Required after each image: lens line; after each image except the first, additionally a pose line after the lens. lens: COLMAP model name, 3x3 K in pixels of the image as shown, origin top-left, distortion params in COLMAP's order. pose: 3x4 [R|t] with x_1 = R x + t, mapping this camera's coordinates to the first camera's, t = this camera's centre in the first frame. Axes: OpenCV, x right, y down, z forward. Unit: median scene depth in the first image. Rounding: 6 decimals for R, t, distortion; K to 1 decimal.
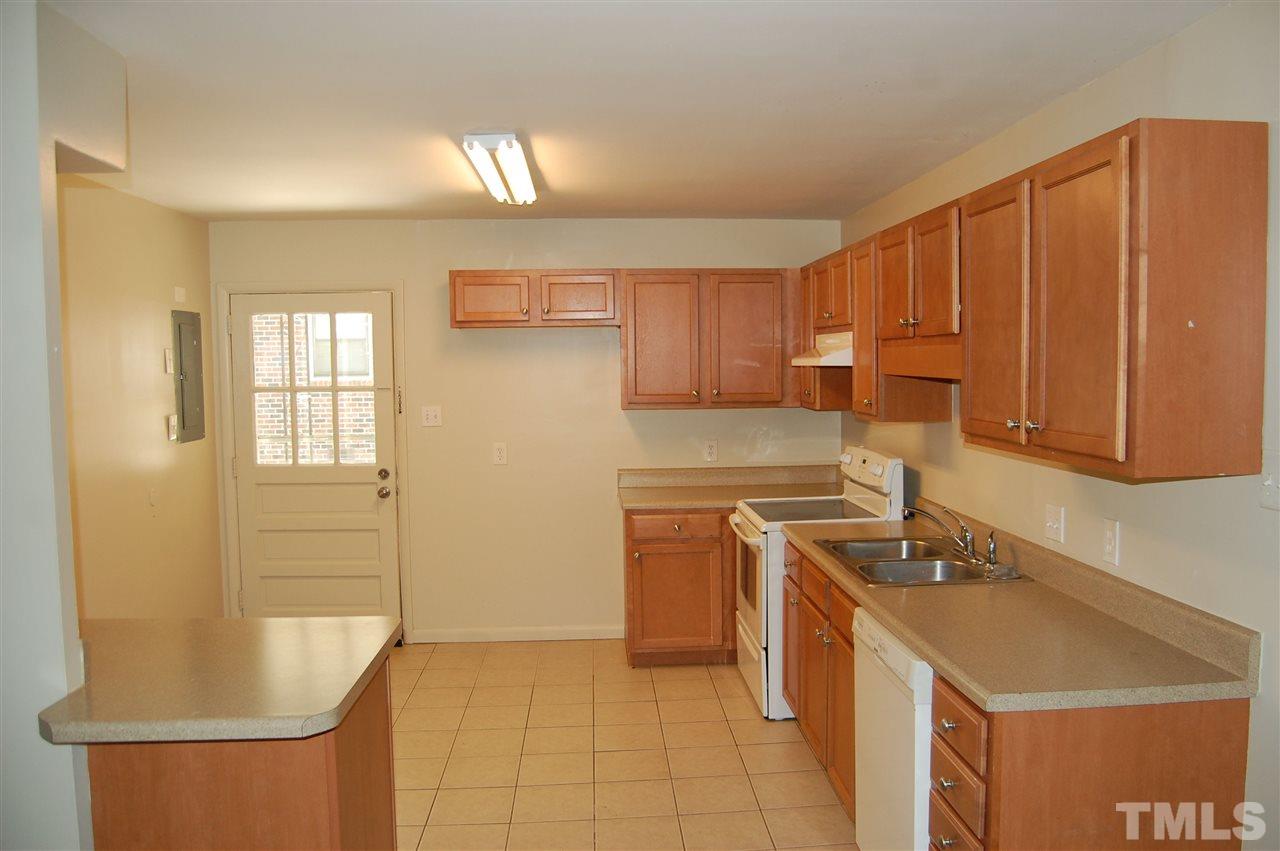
lens RADIAL K [[987.2, 0, 642.0], [0, 987.2, 425.2], [0, 0, 1]] dist [-0.035558, -0.002492]
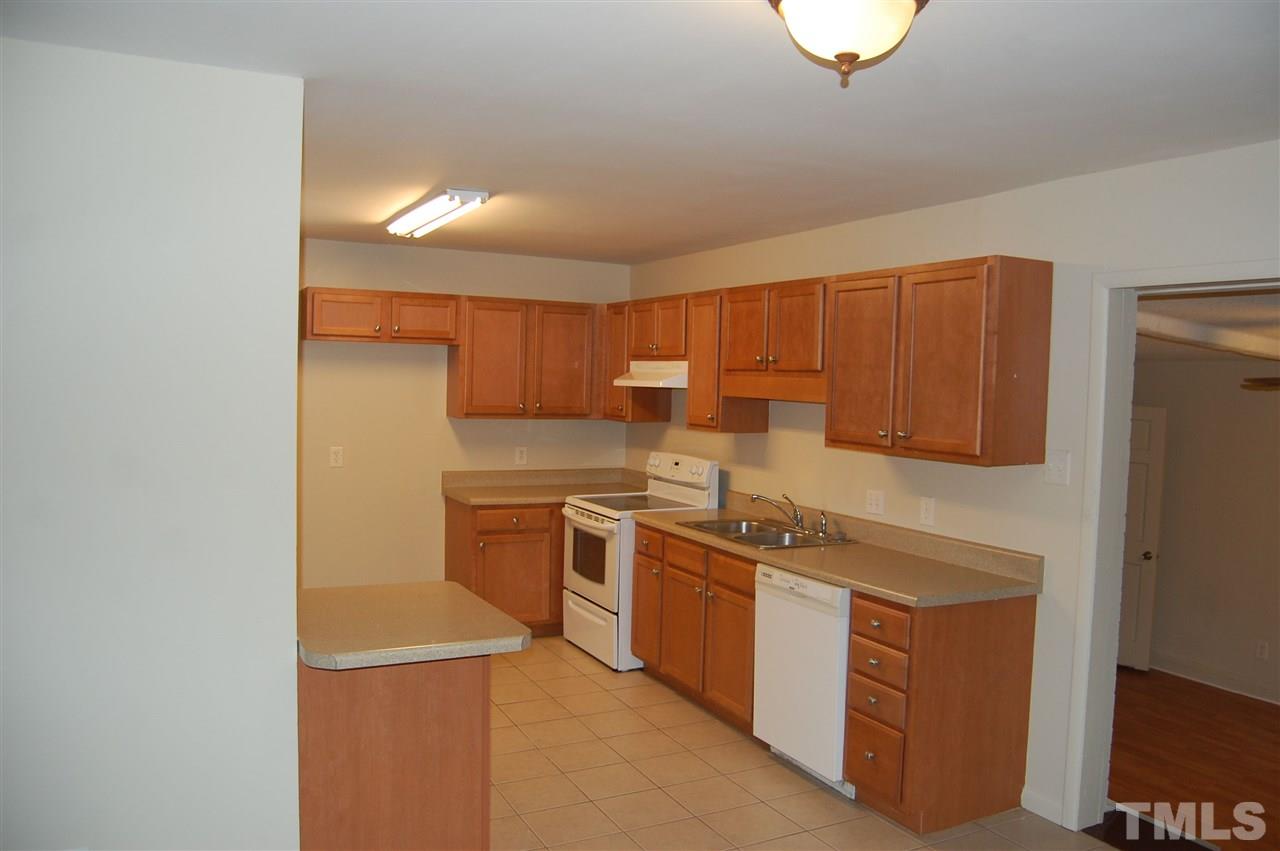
lens RADIAL K [[987.2, 0, 640.5], [0, 987.2, 425.2], [0, 0, 1]] dist [-0.035558, -0.002492]
pose [[0.921314, 0.018860, 0.388362, -0.300753], [-0.013667, 0.999777, -0.016129, 0.008394], [-0.388579, 0.009553, 0.921366, -0.141538]]
